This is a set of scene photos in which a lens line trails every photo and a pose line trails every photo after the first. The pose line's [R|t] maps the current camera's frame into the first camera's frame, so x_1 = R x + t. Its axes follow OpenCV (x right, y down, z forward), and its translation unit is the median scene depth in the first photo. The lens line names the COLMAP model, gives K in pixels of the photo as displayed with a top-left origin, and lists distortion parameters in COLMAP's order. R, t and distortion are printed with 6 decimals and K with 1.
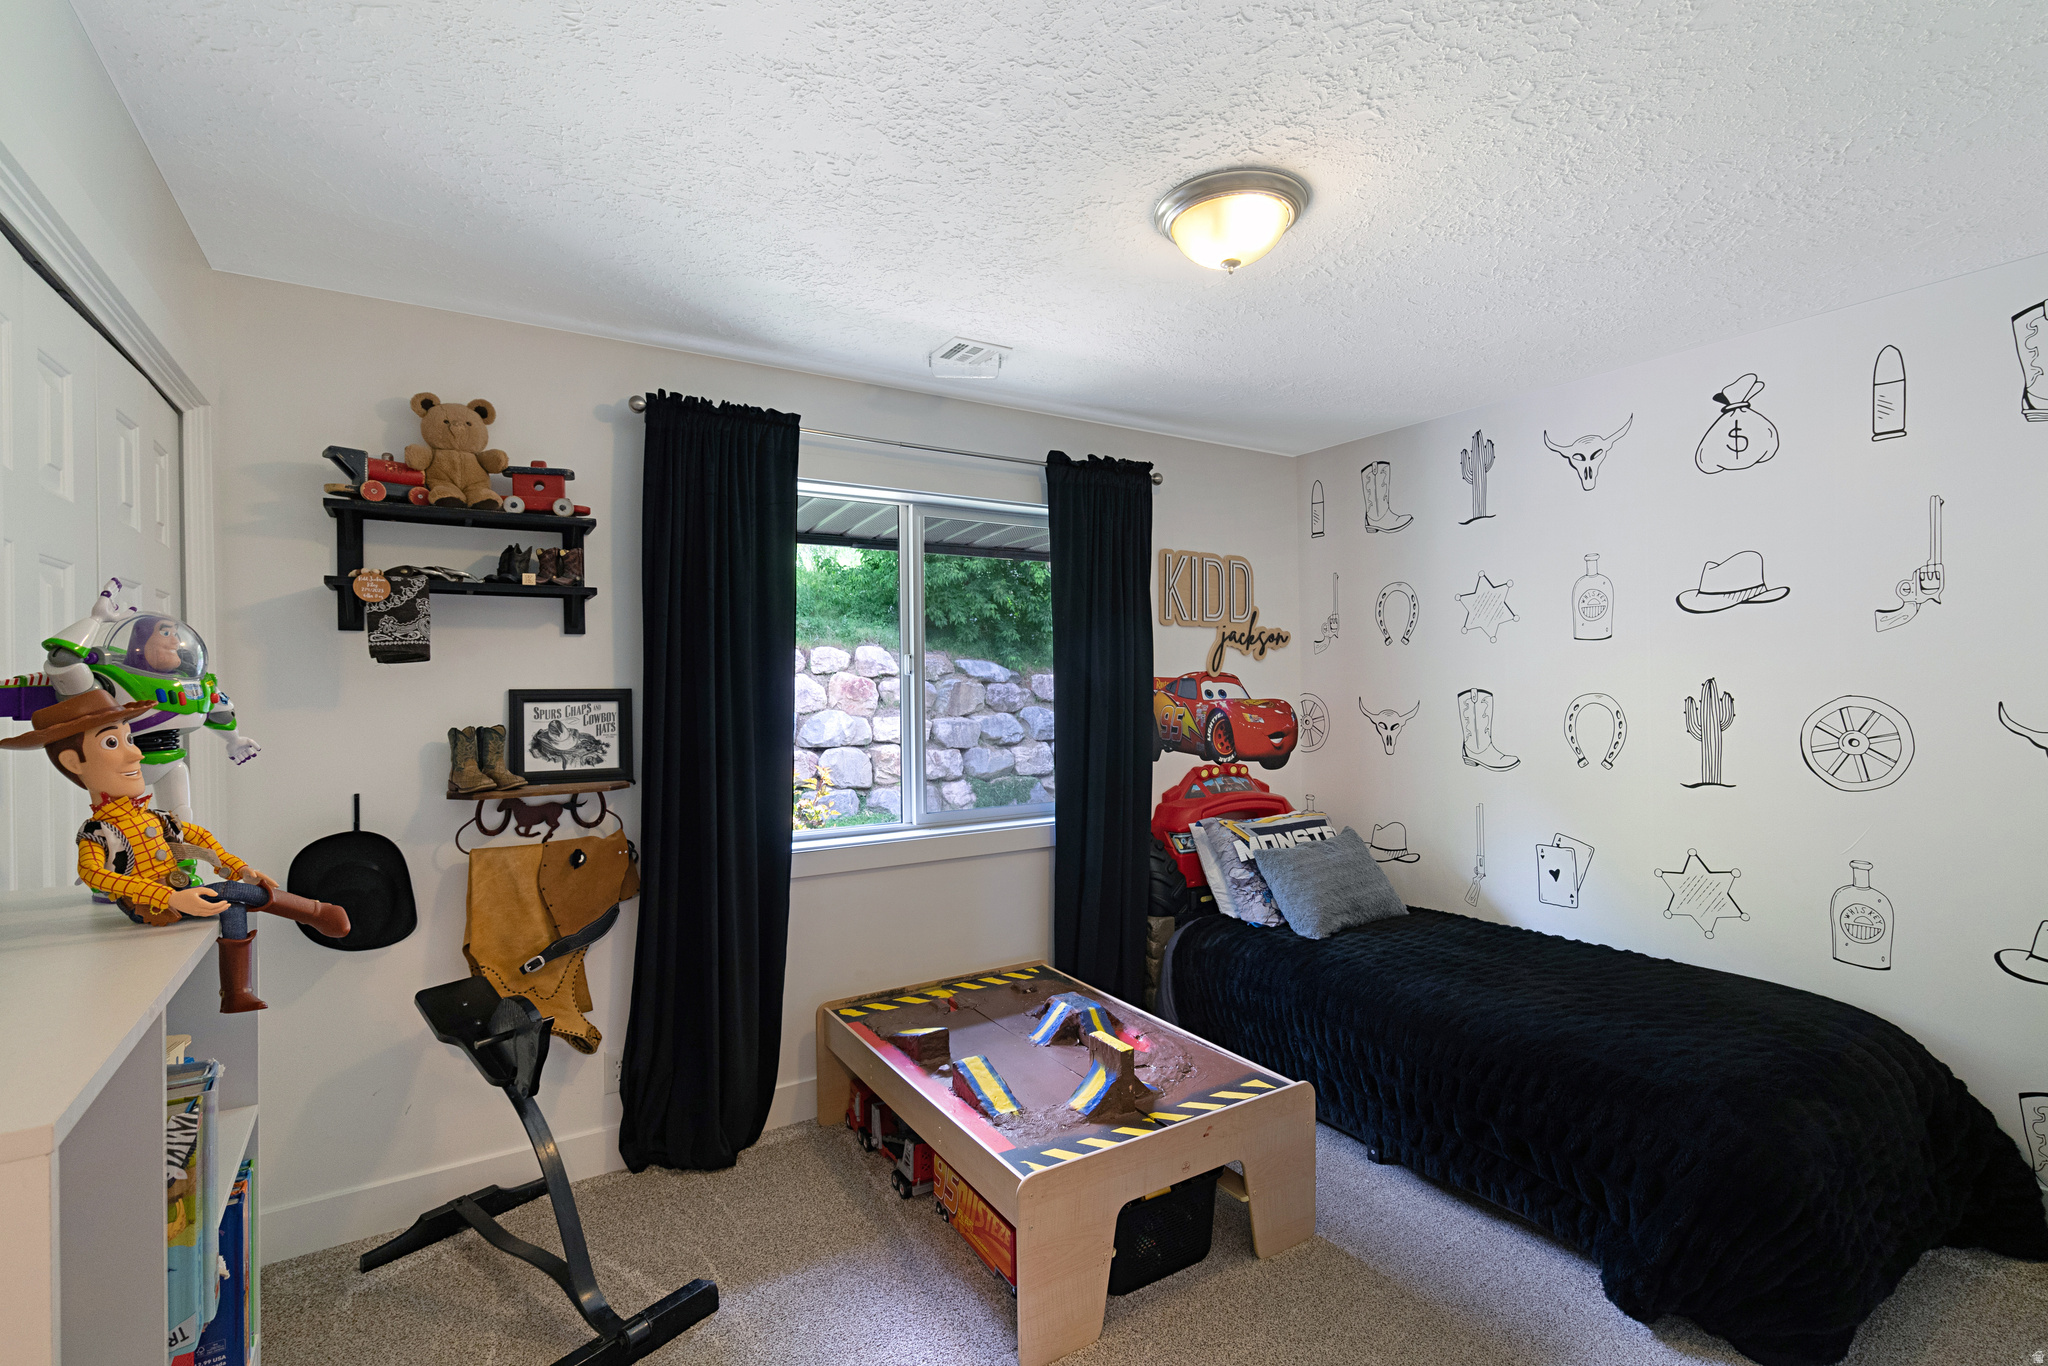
lens RADIAL K [[929.0, 0, 1010.4], [0, 929.0, 674.0], [0, 0, 1]] dist [-0.001413, 0.000056]
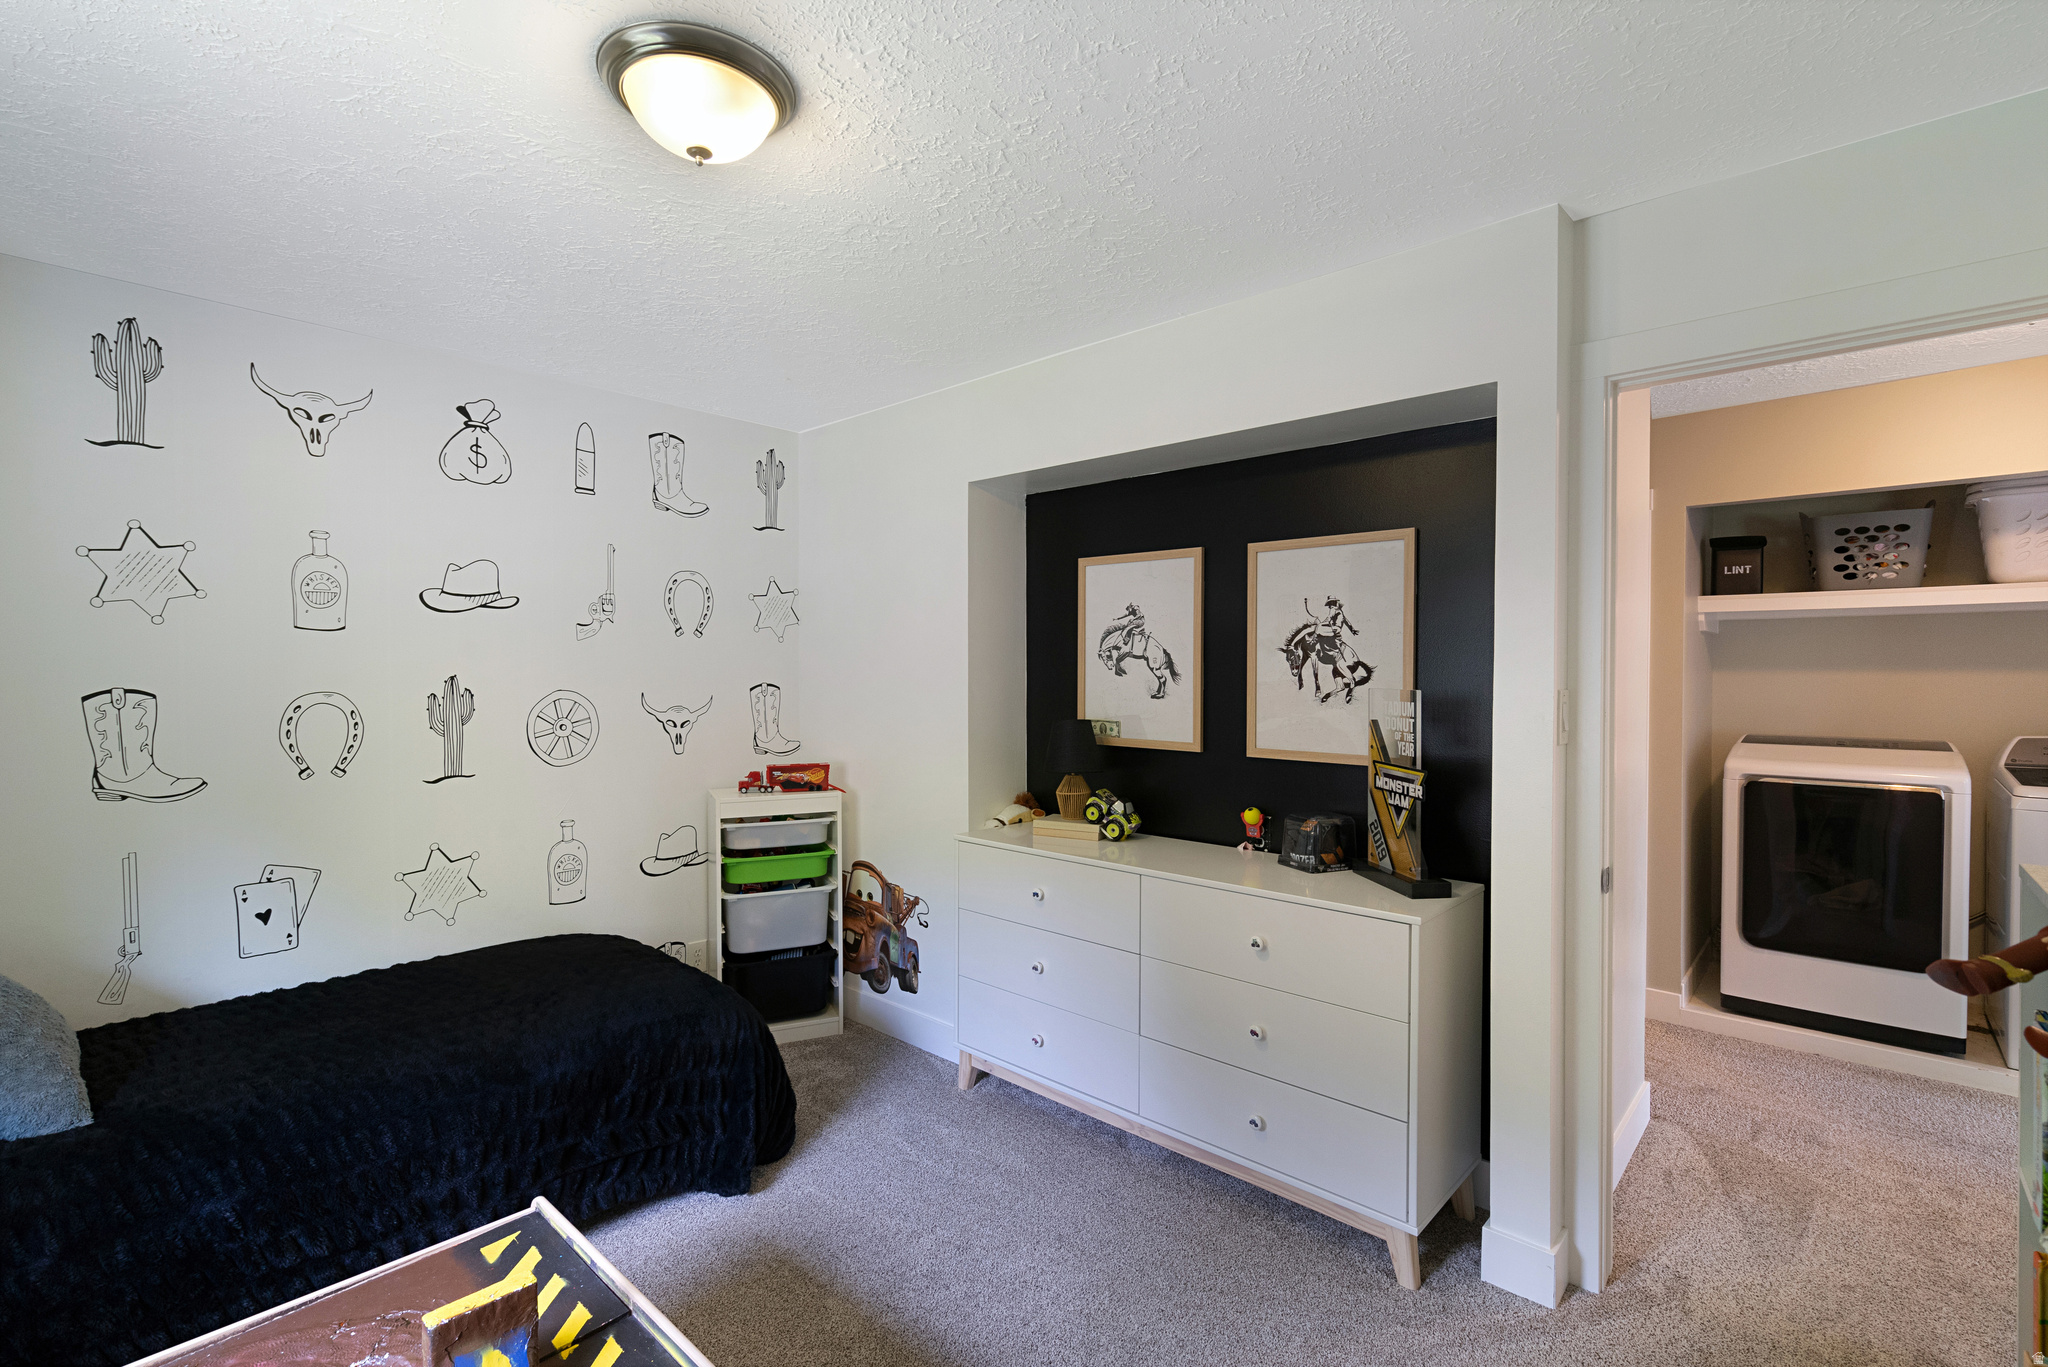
lens RADIAL K [[929.0, 0, 1010.4], [0, 929.0, 674.5], [0, 0, 1]] dist [-0.001413, 0.000056]
pose [[-0.265172, 0.008777, 0.964161, -0.423232], [-0.006913, 0.999916, -0.011004, 0.010819], [-0.964176, -0.009583, -0.265089, 0.680430]]
